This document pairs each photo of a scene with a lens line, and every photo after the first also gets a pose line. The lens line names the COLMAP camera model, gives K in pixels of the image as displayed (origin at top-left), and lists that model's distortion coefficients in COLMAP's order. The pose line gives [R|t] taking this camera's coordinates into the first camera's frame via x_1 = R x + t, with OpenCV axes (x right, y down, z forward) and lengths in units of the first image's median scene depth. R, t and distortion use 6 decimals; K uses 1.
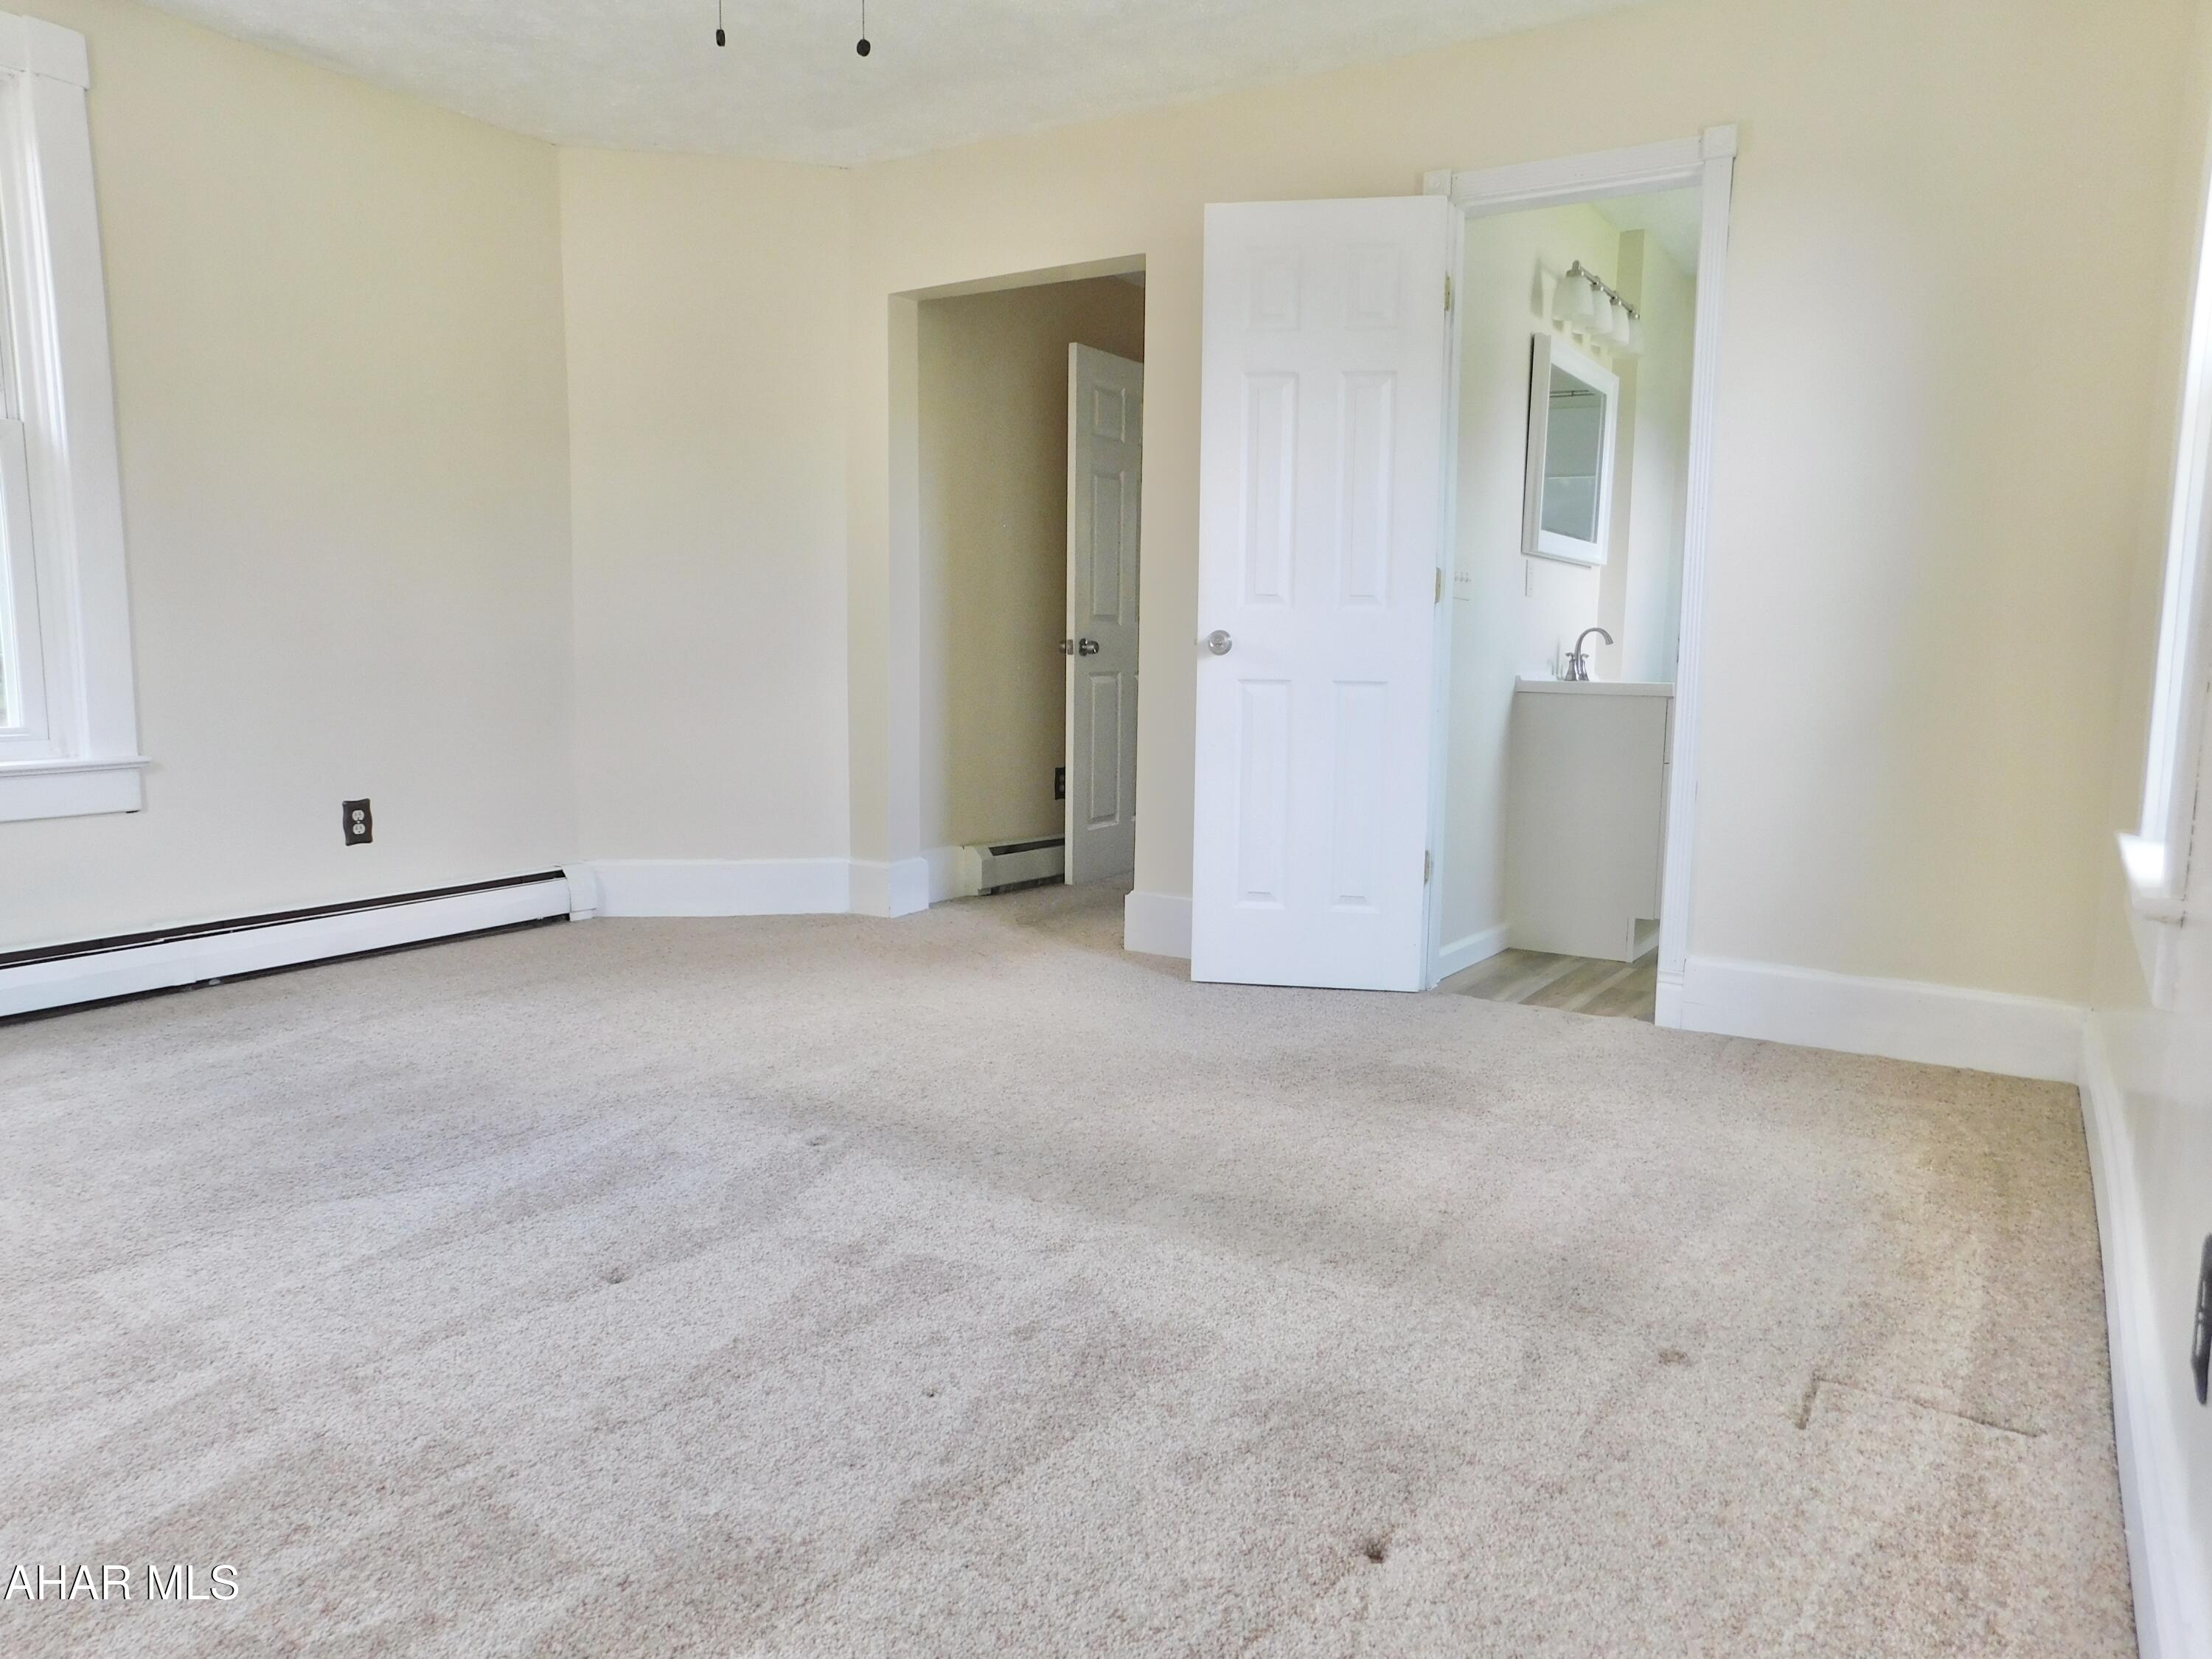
lens RADIAL K [[1460.2, 0, 1106.0], [0, 1460.2, 829.5], [0, 0, 1]] dist [-0.078561, 0.075639]
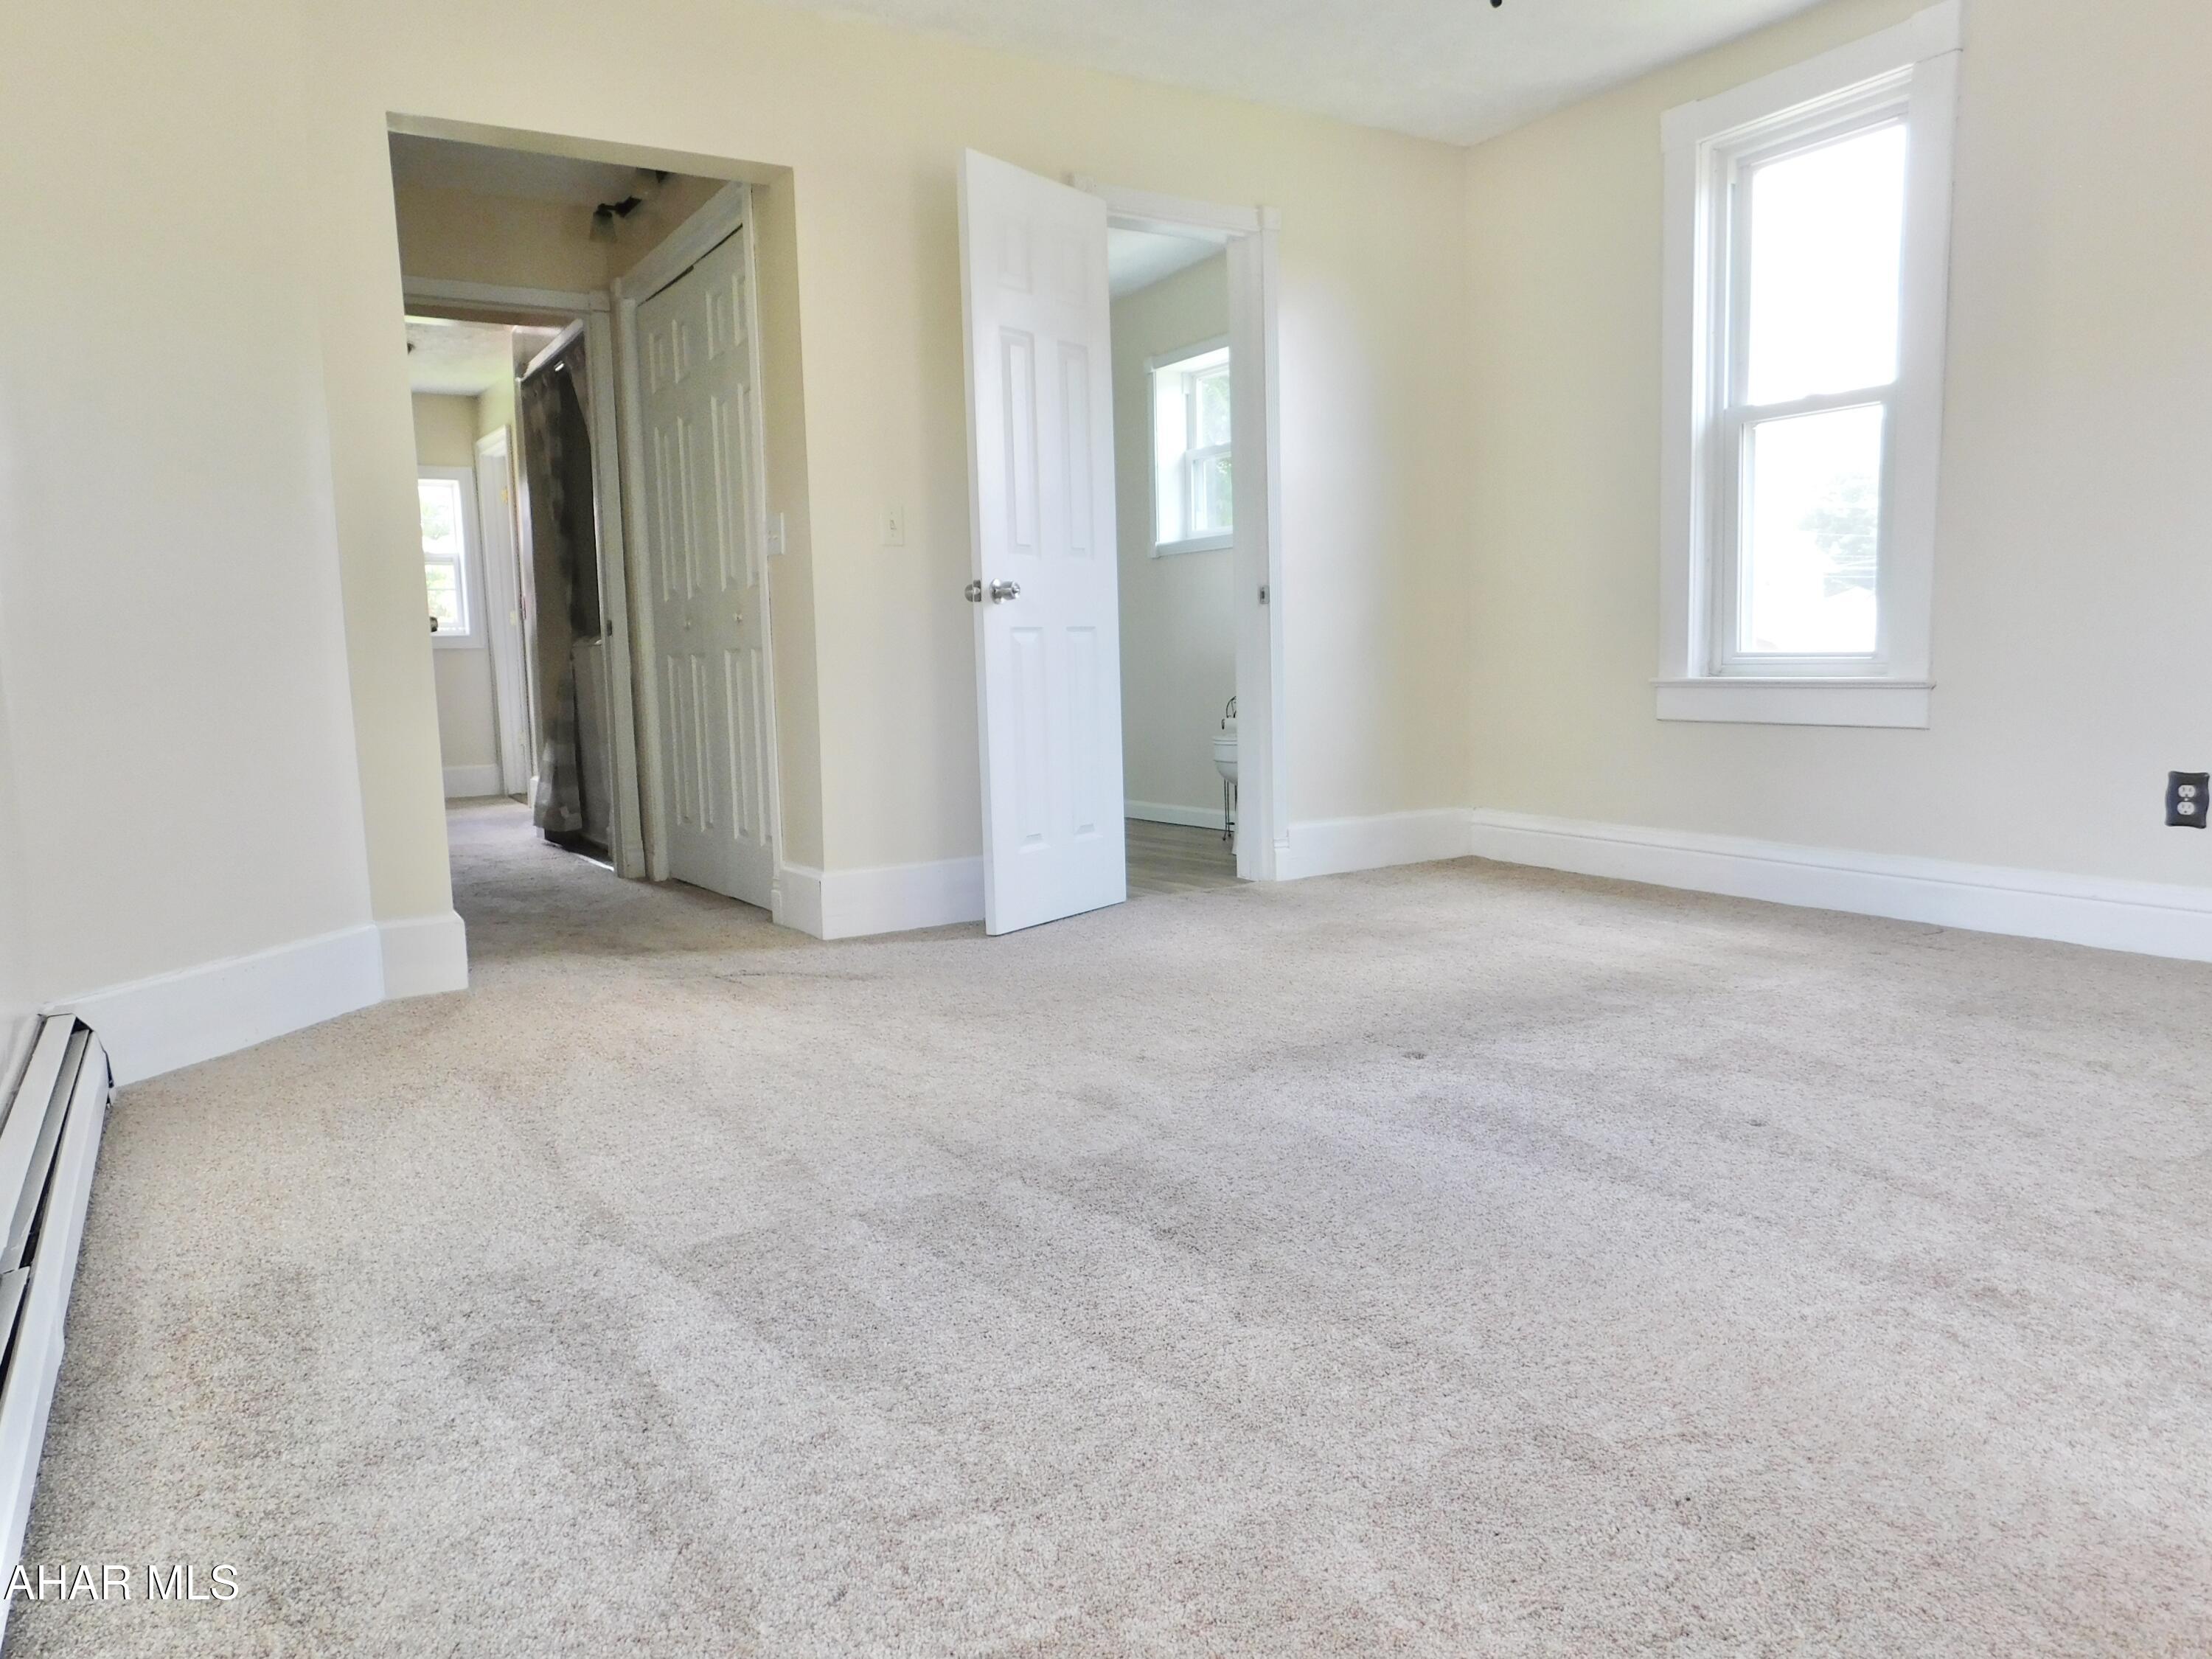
lens RADIAL K [[1460.2, 0, 1106.0], [0, 1460.2, 829.5], [0, 0, 1]] dist [-0.078561, 0.075639]
pose [[0.486874, -0.141347, 0.861960, -0.776012], [0.149518, 0.985741, 0.077191, -0.033464], [-0.860580, 0.091296, 0.501066, 0.451910]]
